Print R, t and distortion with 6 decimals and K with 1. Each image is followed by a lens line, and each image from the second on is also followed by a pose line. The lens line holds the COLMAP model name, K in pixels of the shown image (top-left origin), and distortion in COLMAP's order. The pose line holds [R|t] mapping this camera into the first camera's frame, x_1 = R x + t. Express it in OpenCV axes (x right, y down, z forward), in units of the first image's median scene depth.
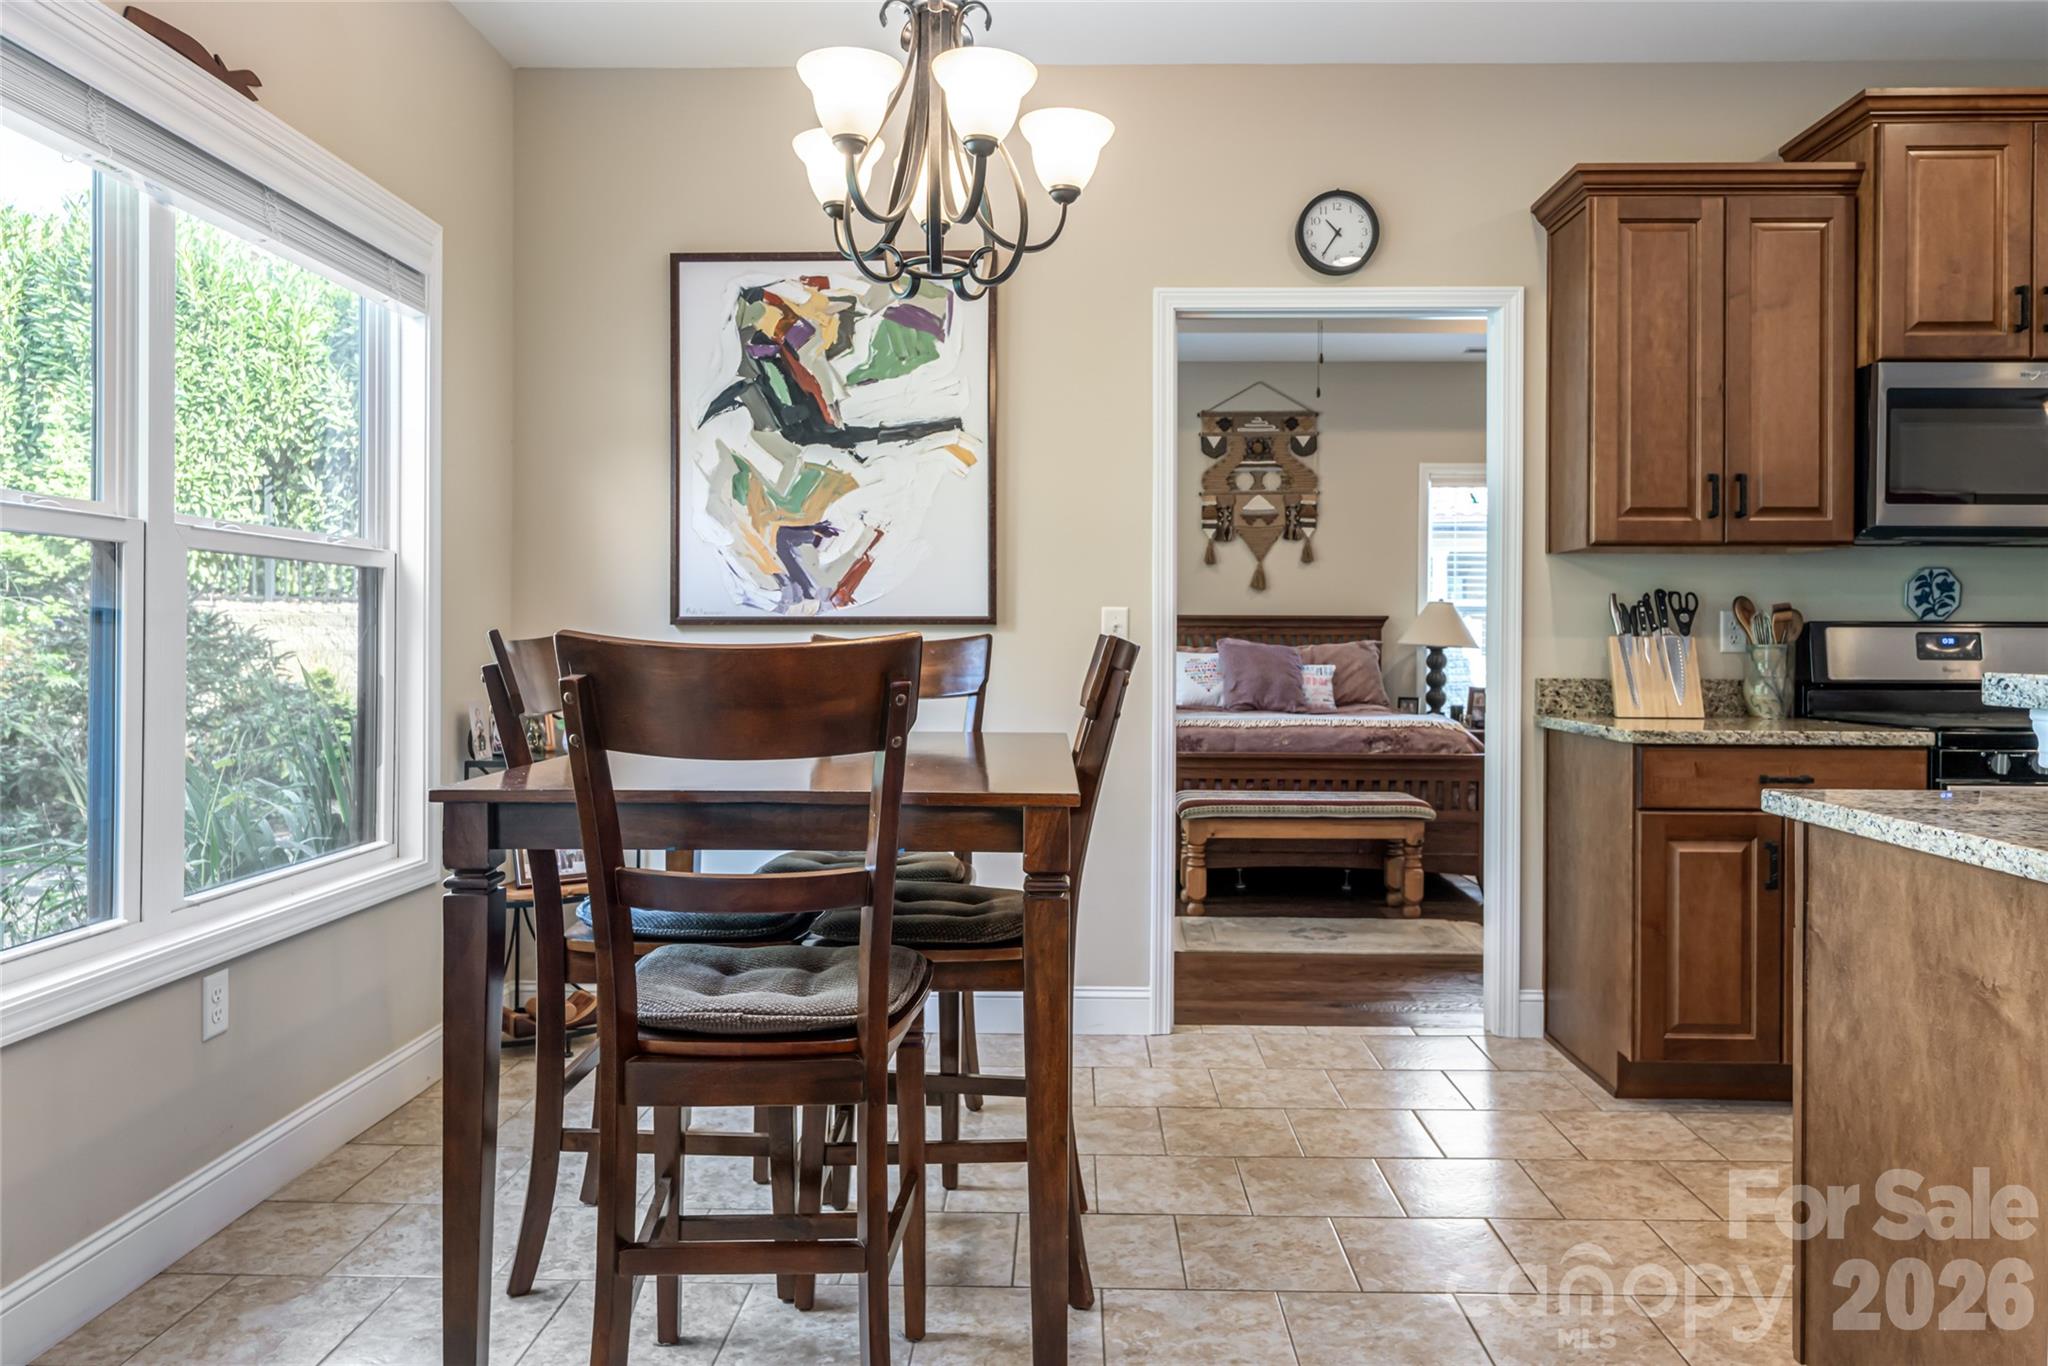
lens RADIAL K [[1359.8, 0, 1013.3], [0, 1359.8, 639.4], [0, 0, 1]] dist [-0.007139, -0.000994]
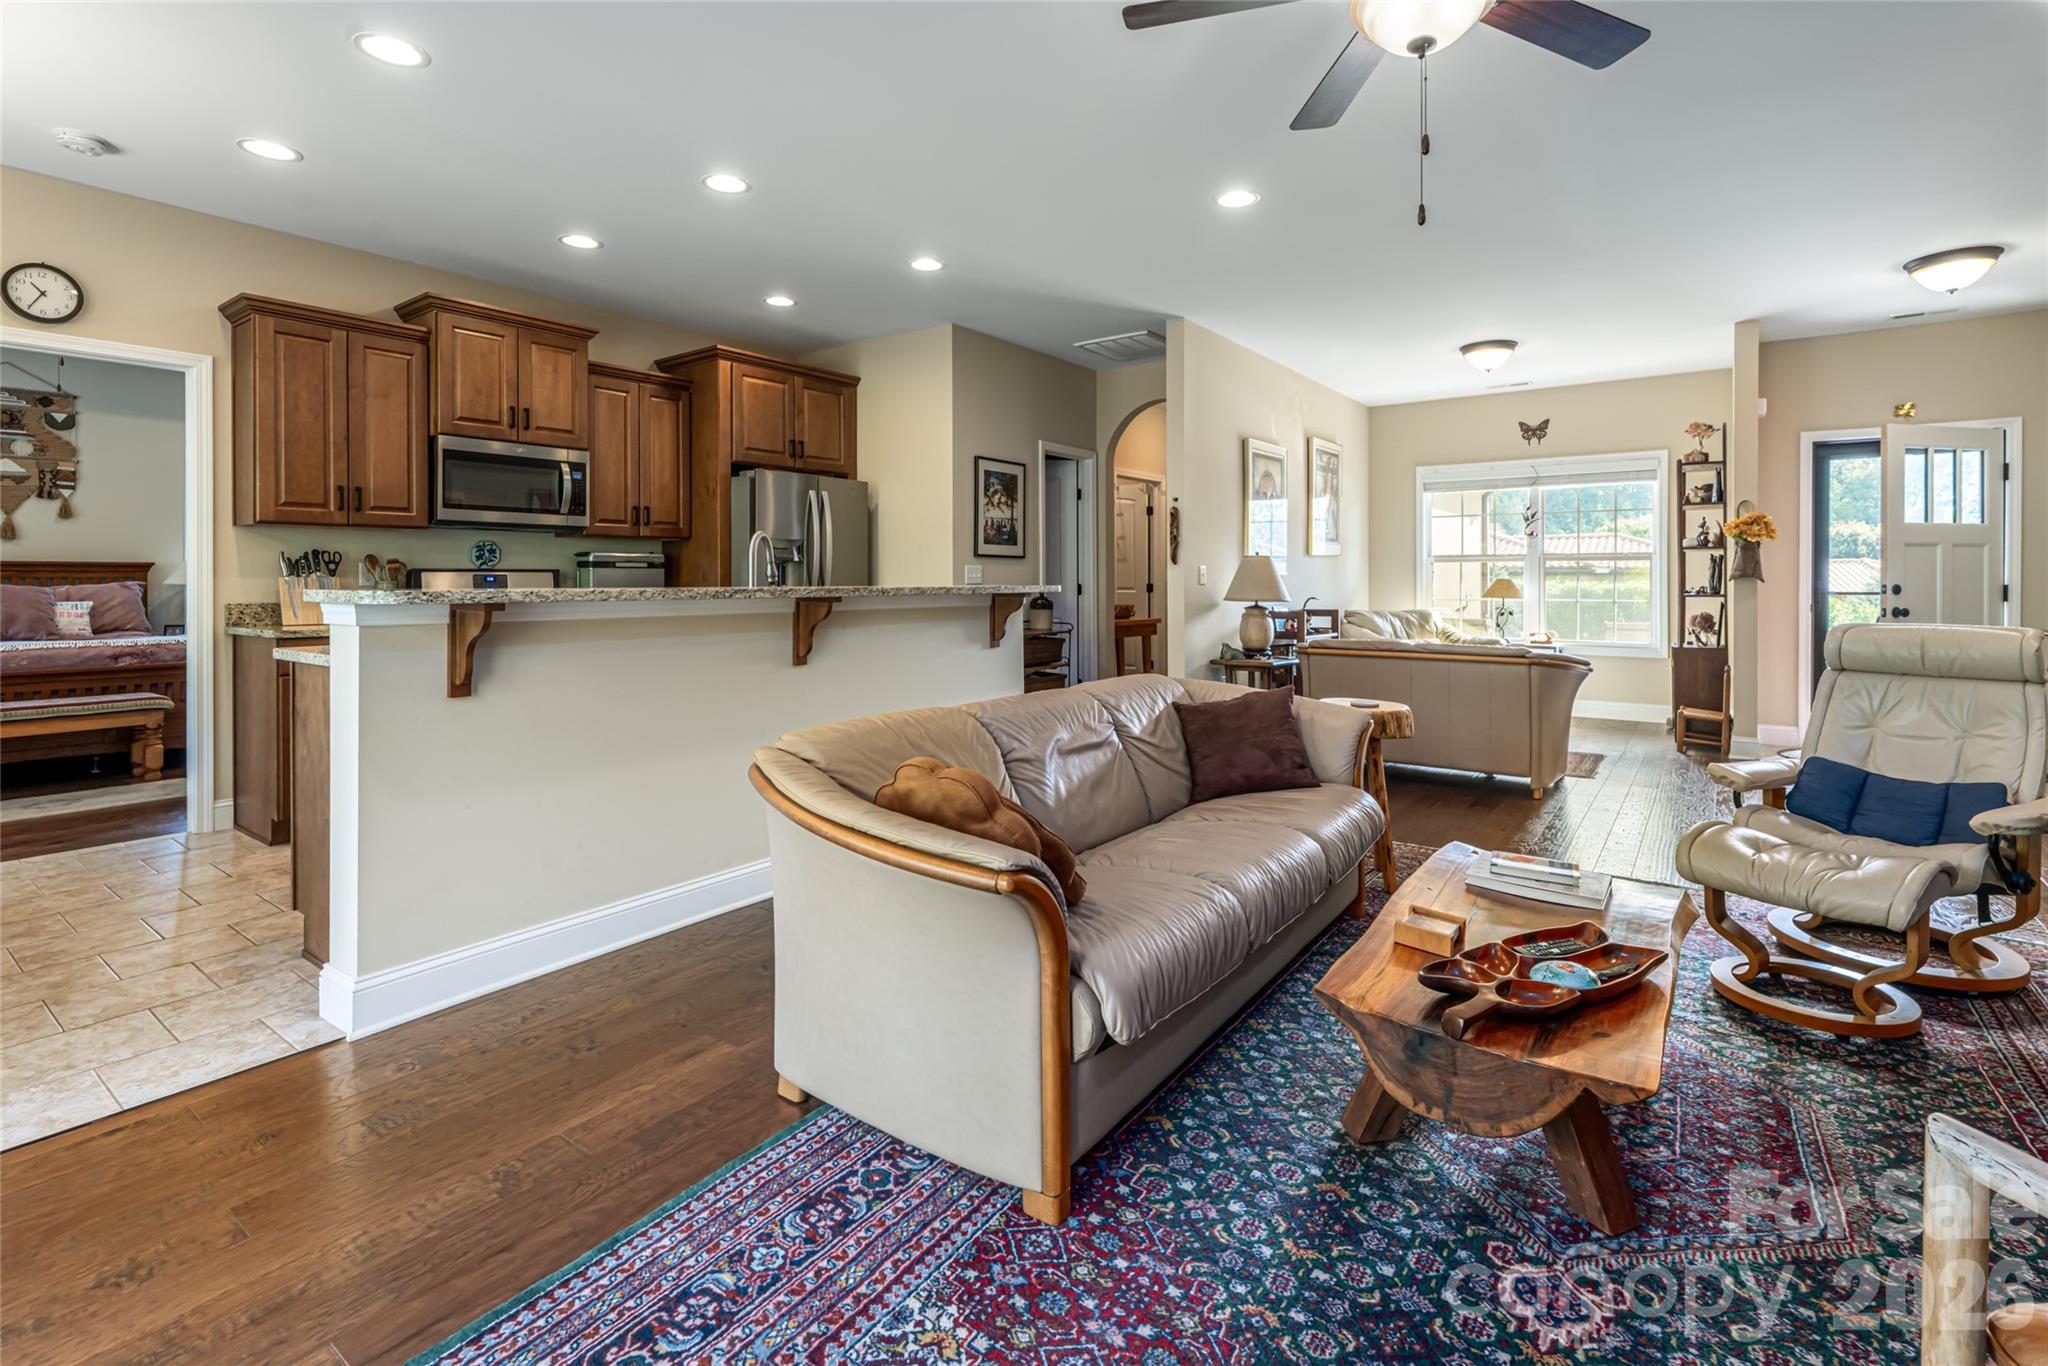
lens RADIAL K [[936.8, 0, 1029.5], [0, 936.8, 580.7], [0, 0, 1]] dist [0.000946, -0.000055]
pose [[0.555818, -0.006894, 0.831275, -0.002999], [0.006088, 0.999973, 0.004222, 0.001820], [-0.831281, 0.002714, 0.555845, -0.253089]]
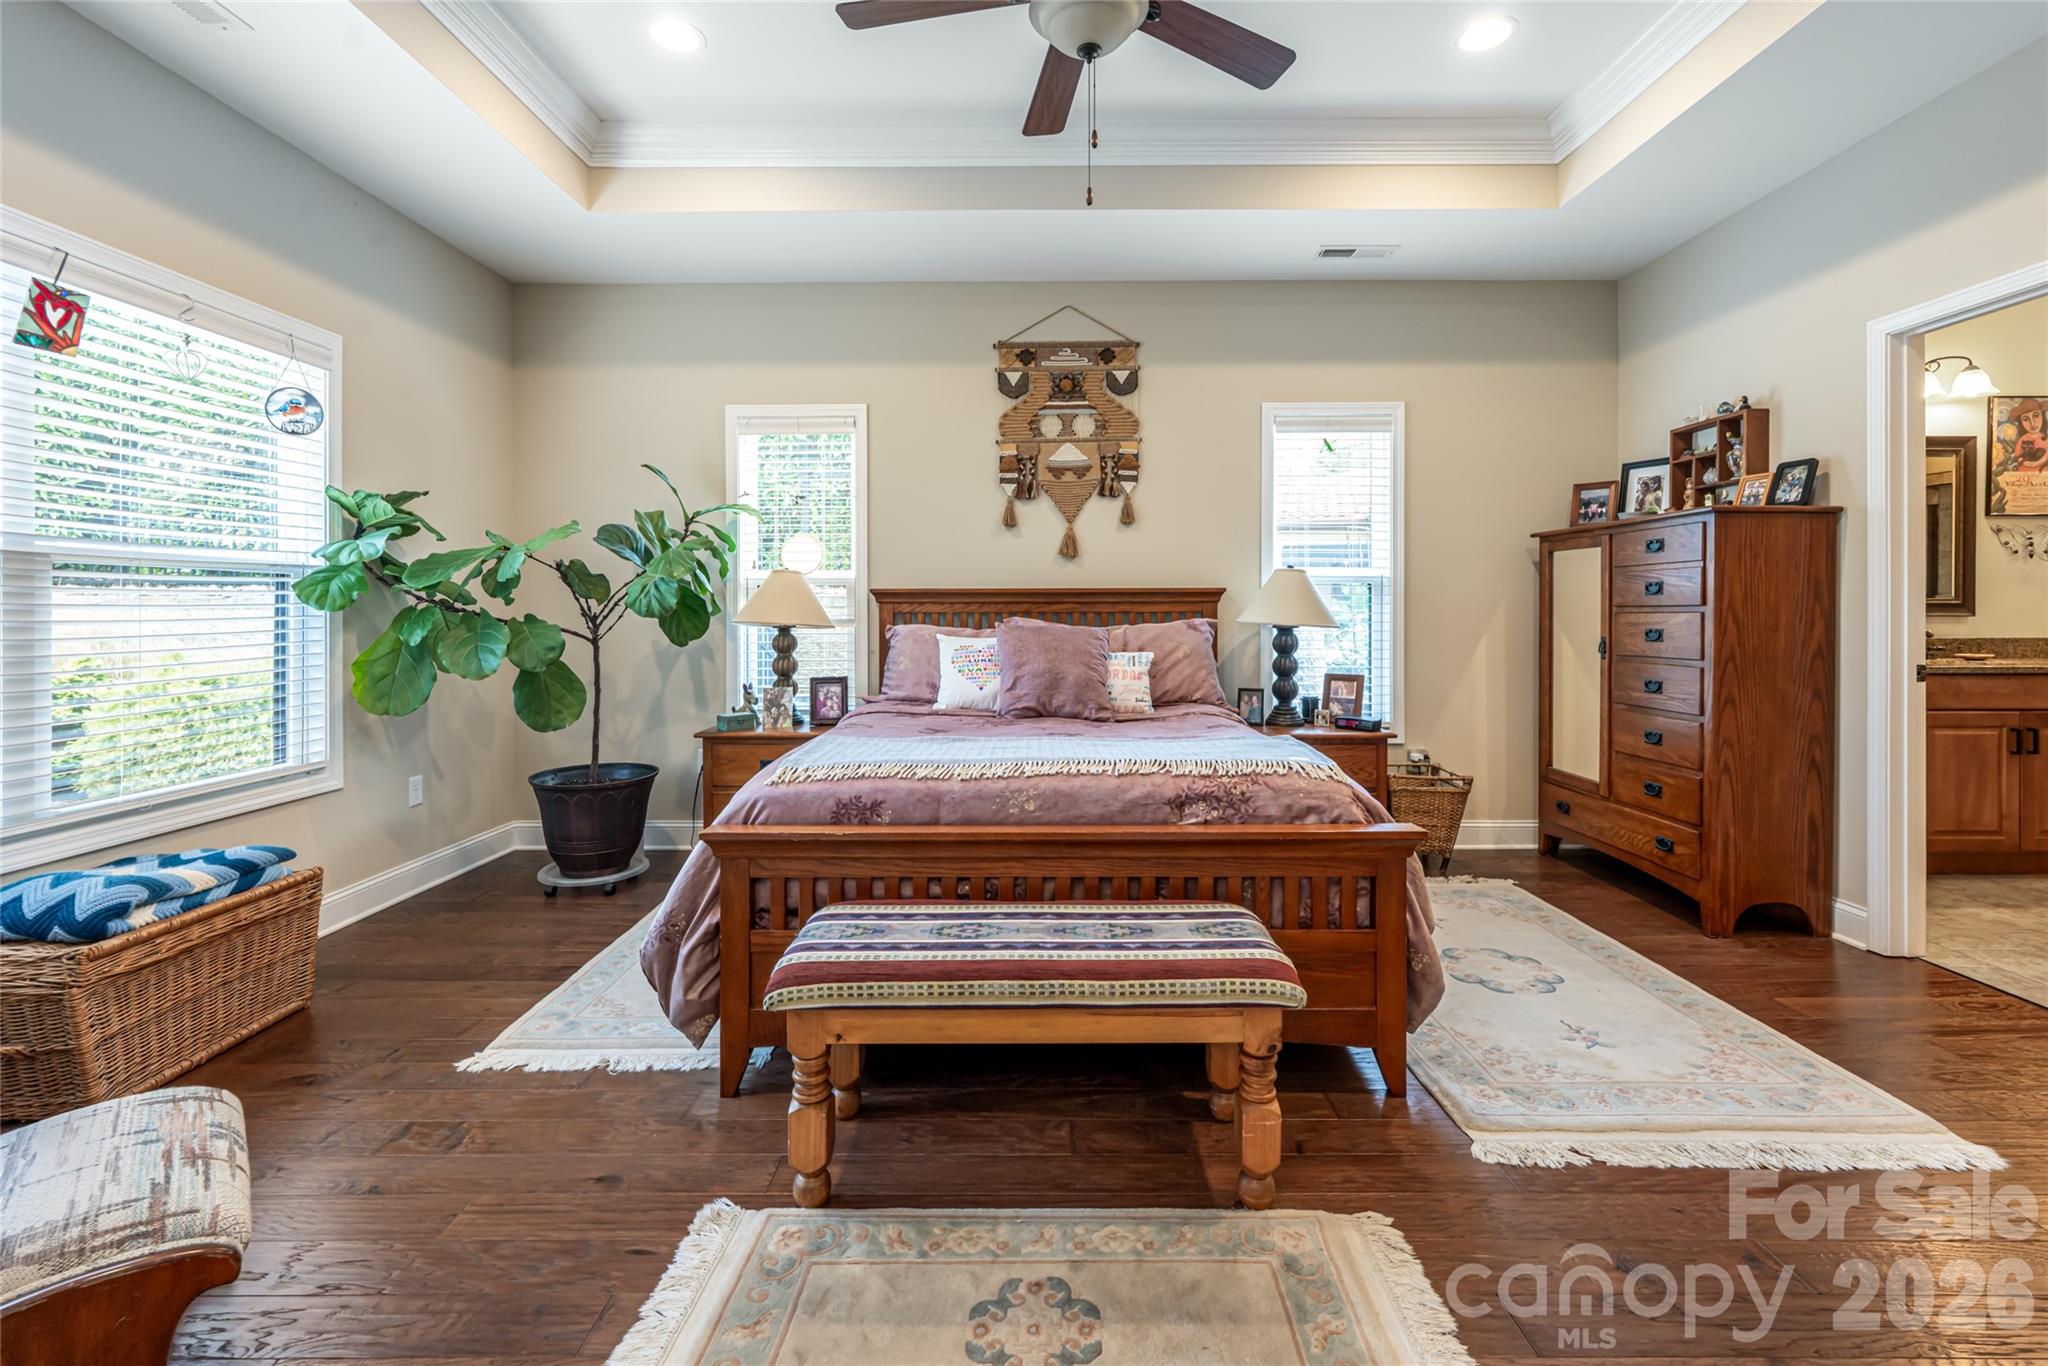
lens RADIAL K [[895.5, 0, 1010.9], [0, 895.5, 610.7], [0, 0, 1]] dist [0.003529, 0.000281]
pose [[0.999801, -0.008149, 0.018220, 0.185647], [0.008219, 0.999959, -0.003733, -0.003556], [-0.018189, 0.003882, 0.999827, 0.628541]]
